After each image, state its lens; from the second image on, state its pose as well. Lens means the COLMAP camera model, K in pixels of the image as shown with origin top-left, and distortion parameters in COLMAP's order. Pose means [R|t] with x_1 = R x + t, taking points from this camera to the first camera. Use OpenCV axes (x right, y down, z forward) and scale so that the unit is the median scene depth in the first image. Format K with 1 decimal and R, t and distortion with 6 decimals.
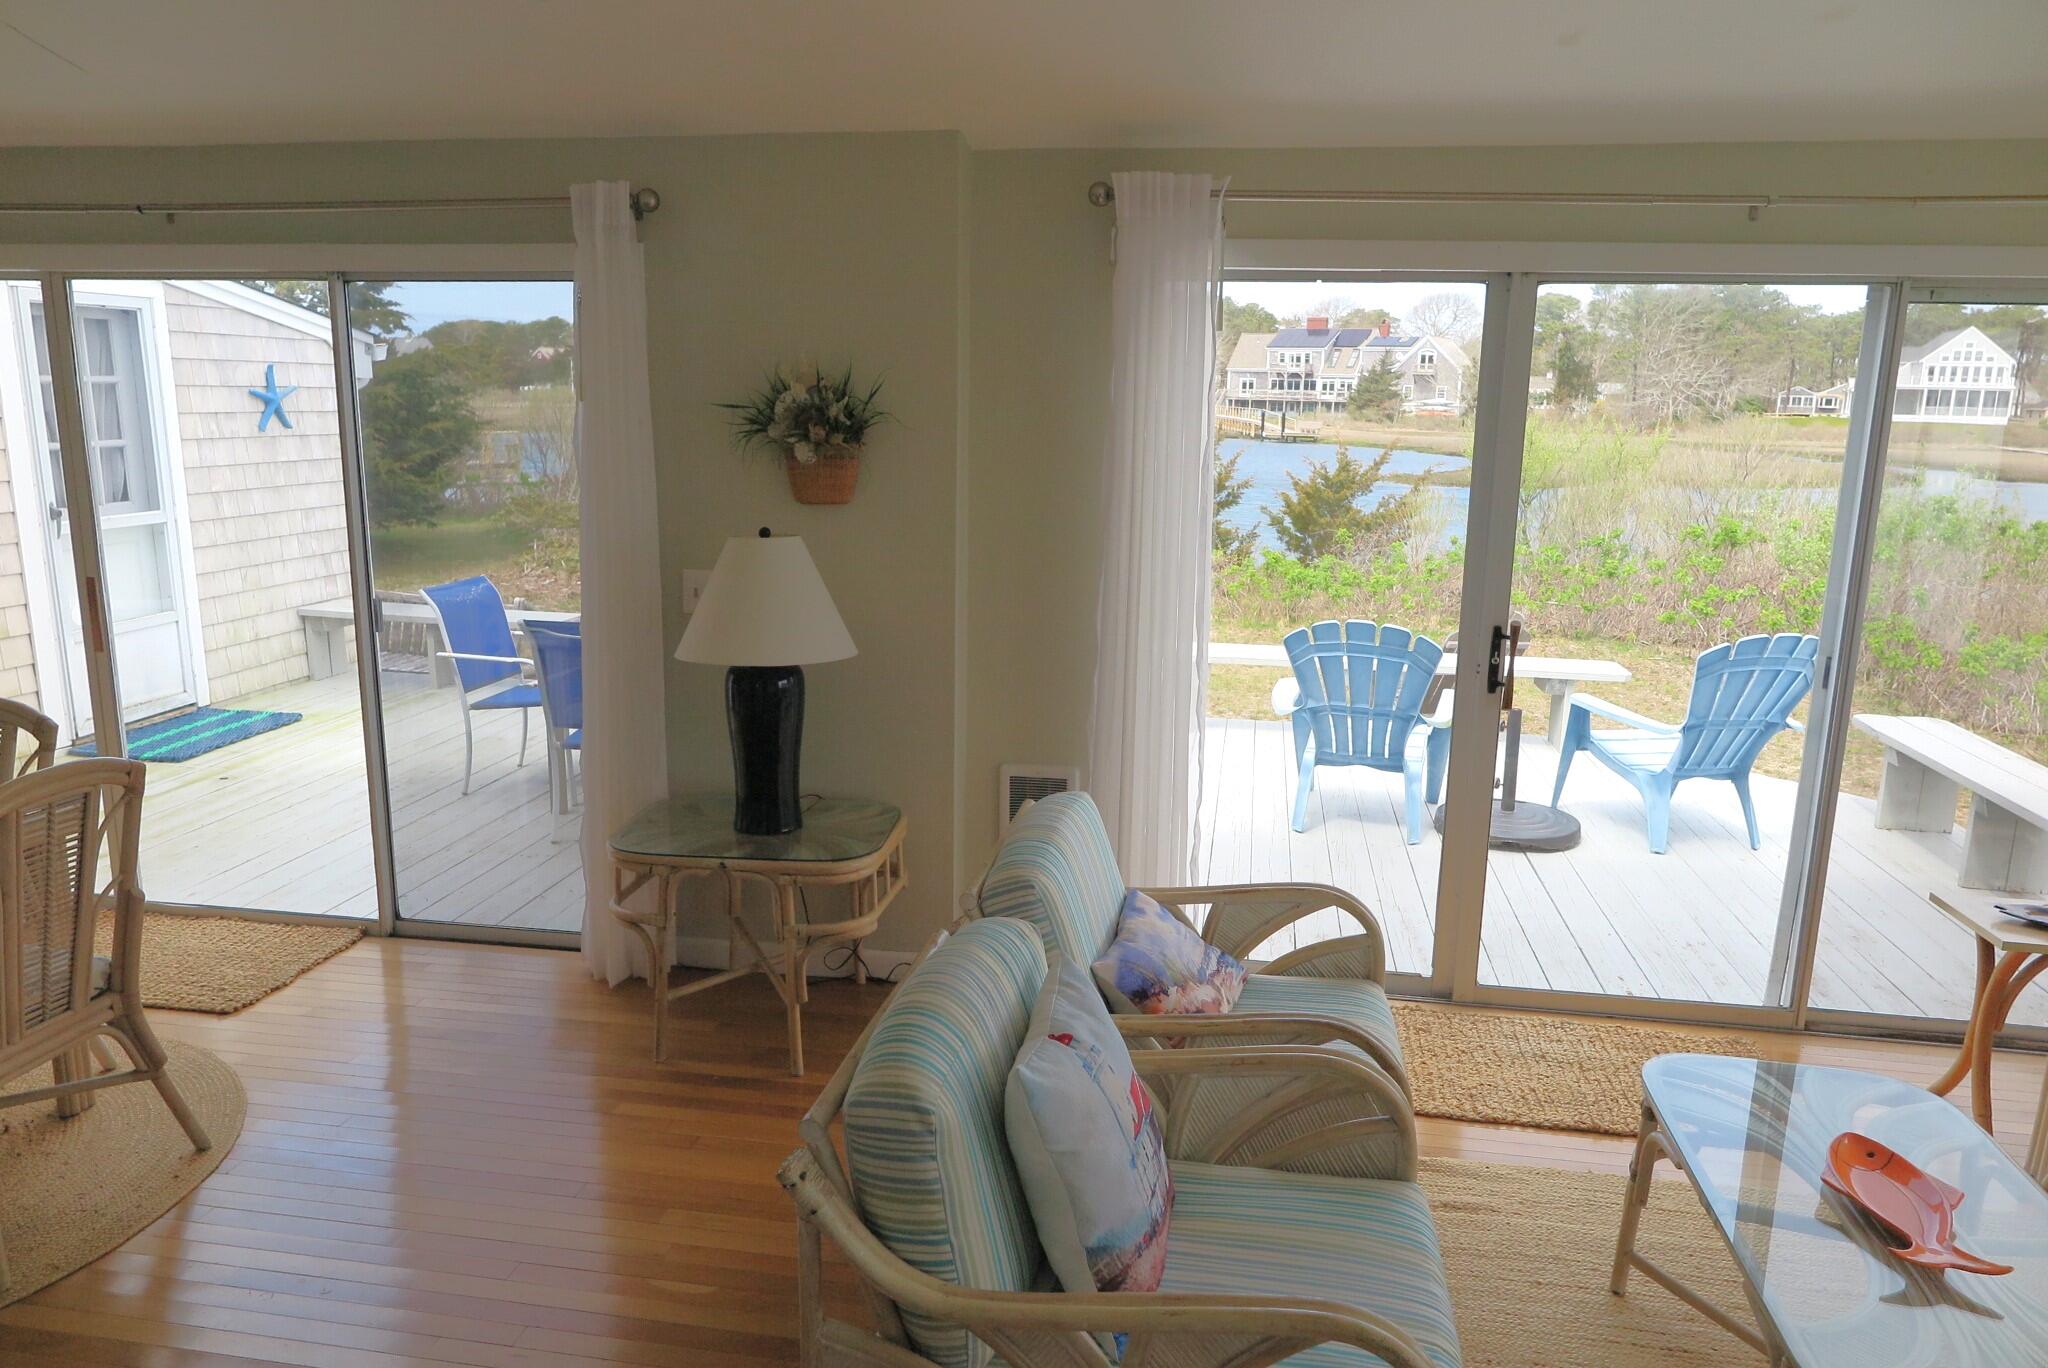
lens RADIAL K [[1408.0, 0, 1023.3], [0, 1408.0, 690.1], [0, 0, 1]] dist [-0.012308, 0.007627]
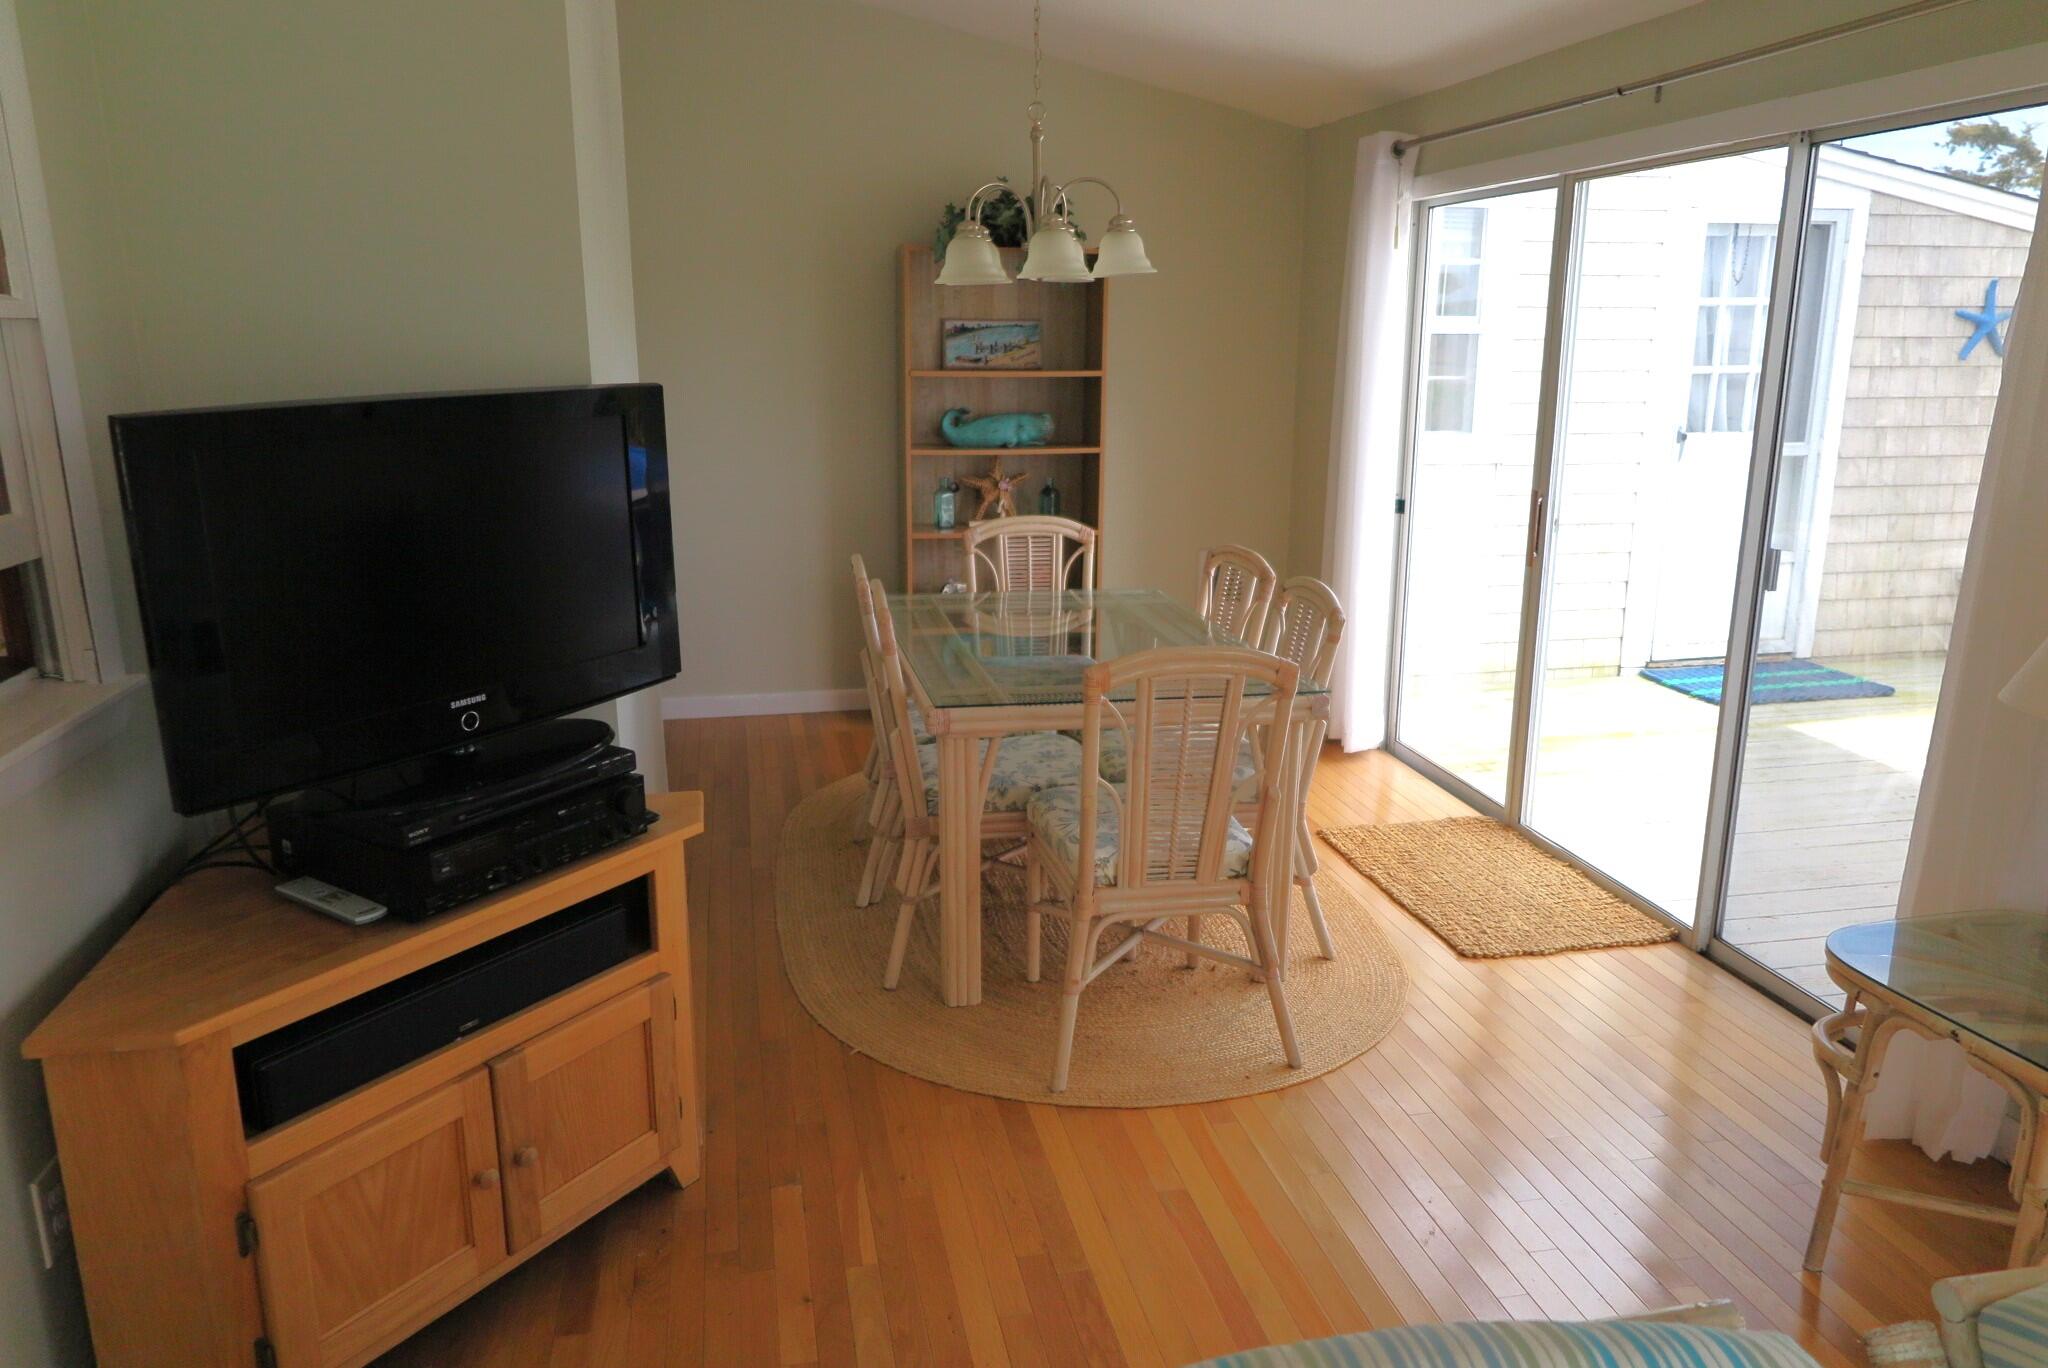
lens RADIAL K [[1408.0, 0, 1023.3], [0, 1408.0, 690.1], [0, 0, 1]] dist [-0.012308, 0.007627]
pose [[0.354467, 0.217407, -0.909444, 0.078600], [-0.185124, 0.969661, 0.159647, -0.020785], [0.916560, 0.111770, 0.383960, 0.178450]]
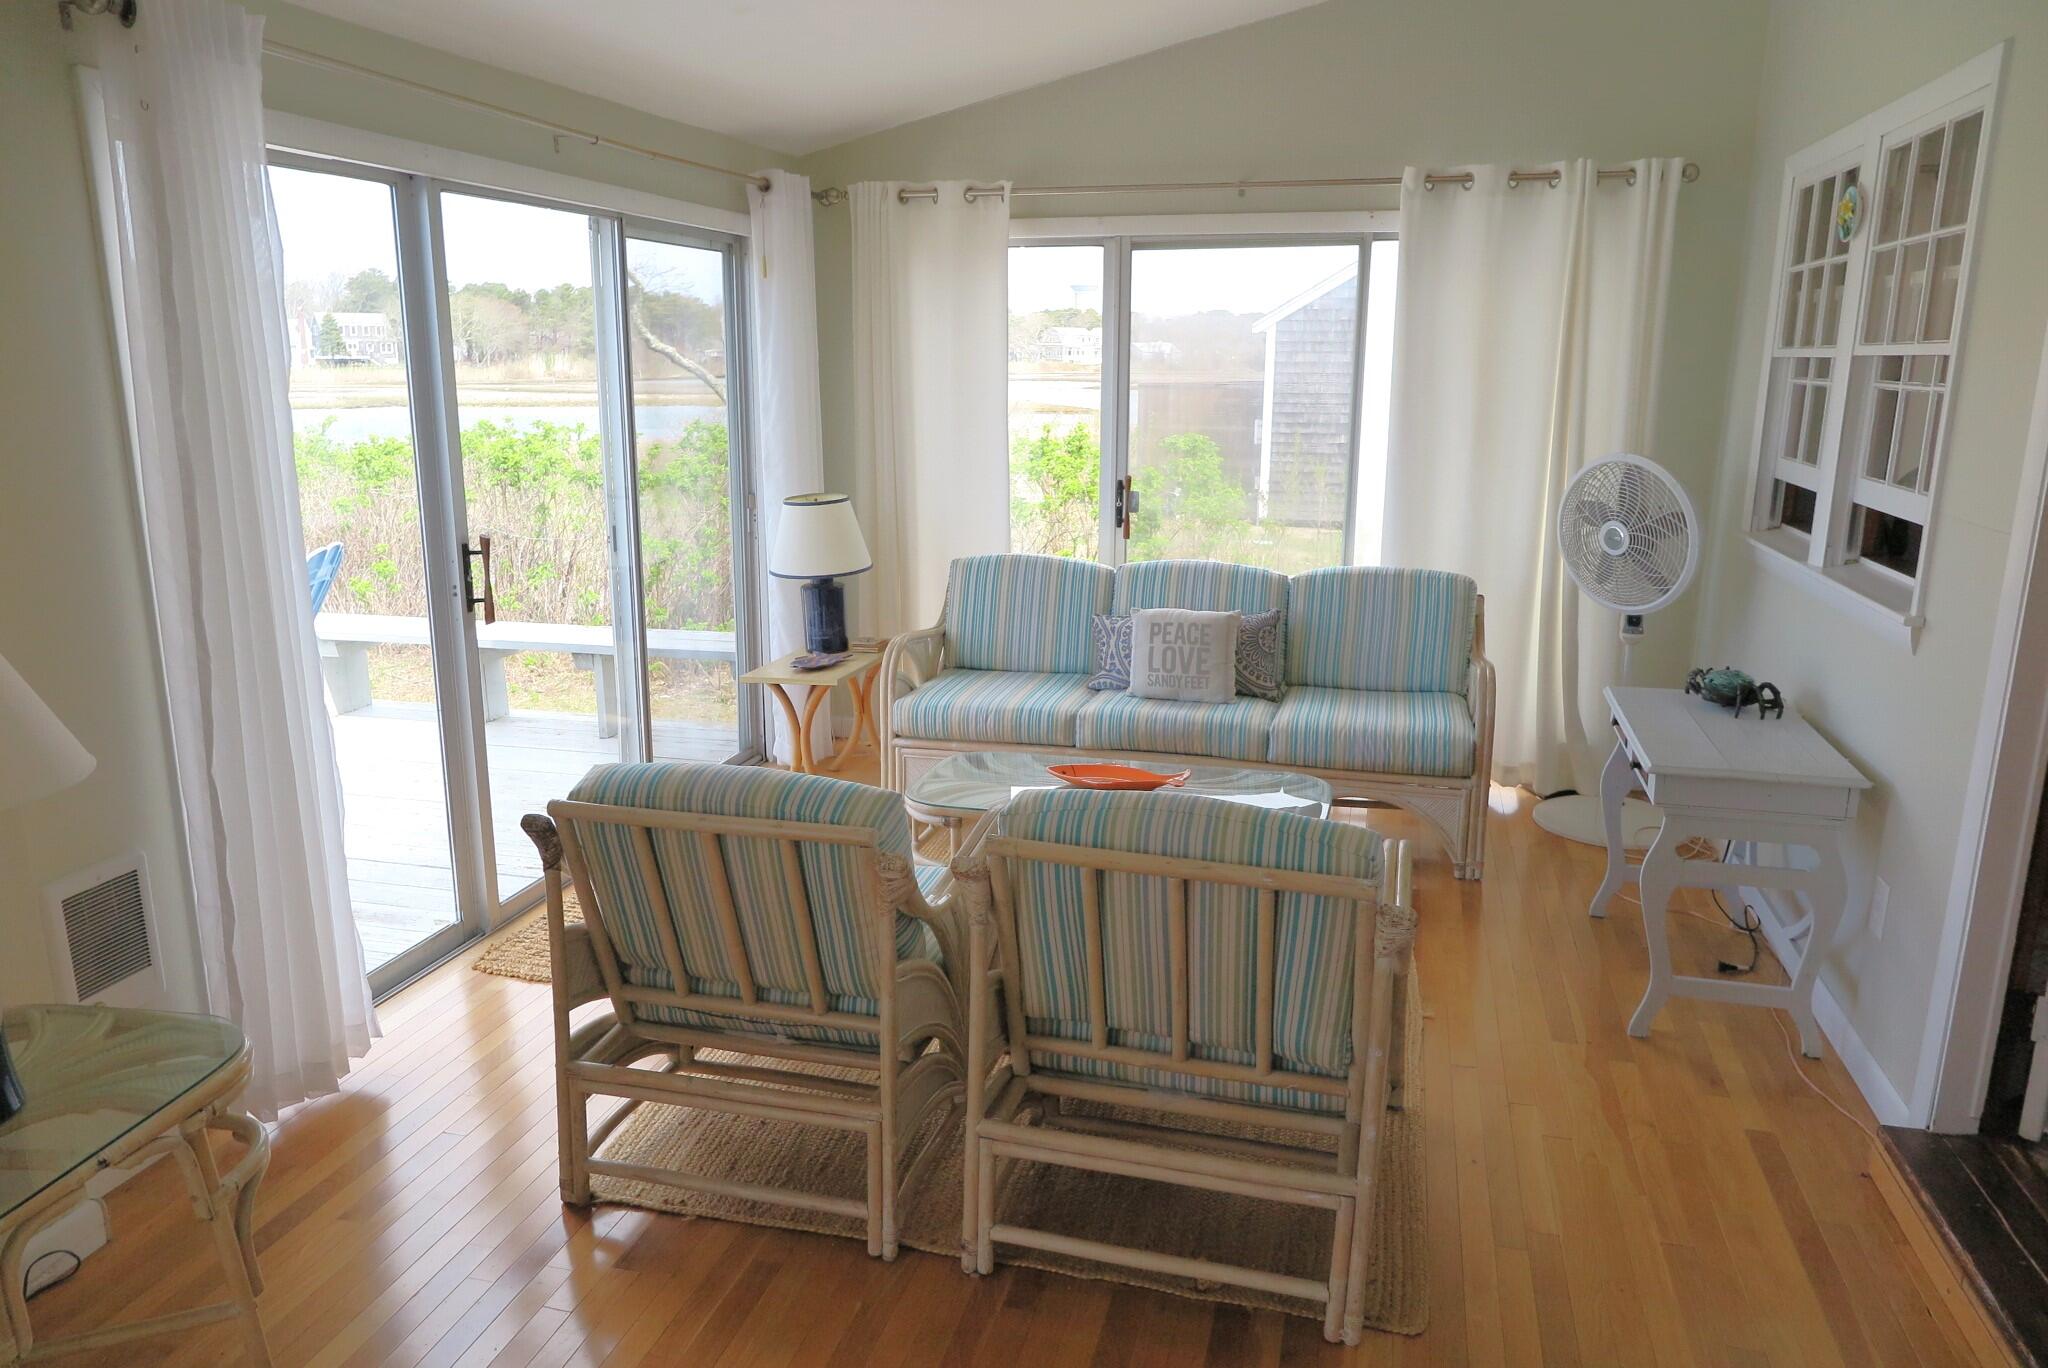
lens RADIAL K [[1408.0, 0, 1023.3], [0, 1408.0, 690.1], [0, 0, 1]] dist [-0.012308, 0.007627]
pose [[0.092469, -0.250388, 0.963719, -0.310216], [0.207332, 0.951493, 0.227318, -0.046673], [-0.973891, 0.178790, 0.139897, 0.258469]]
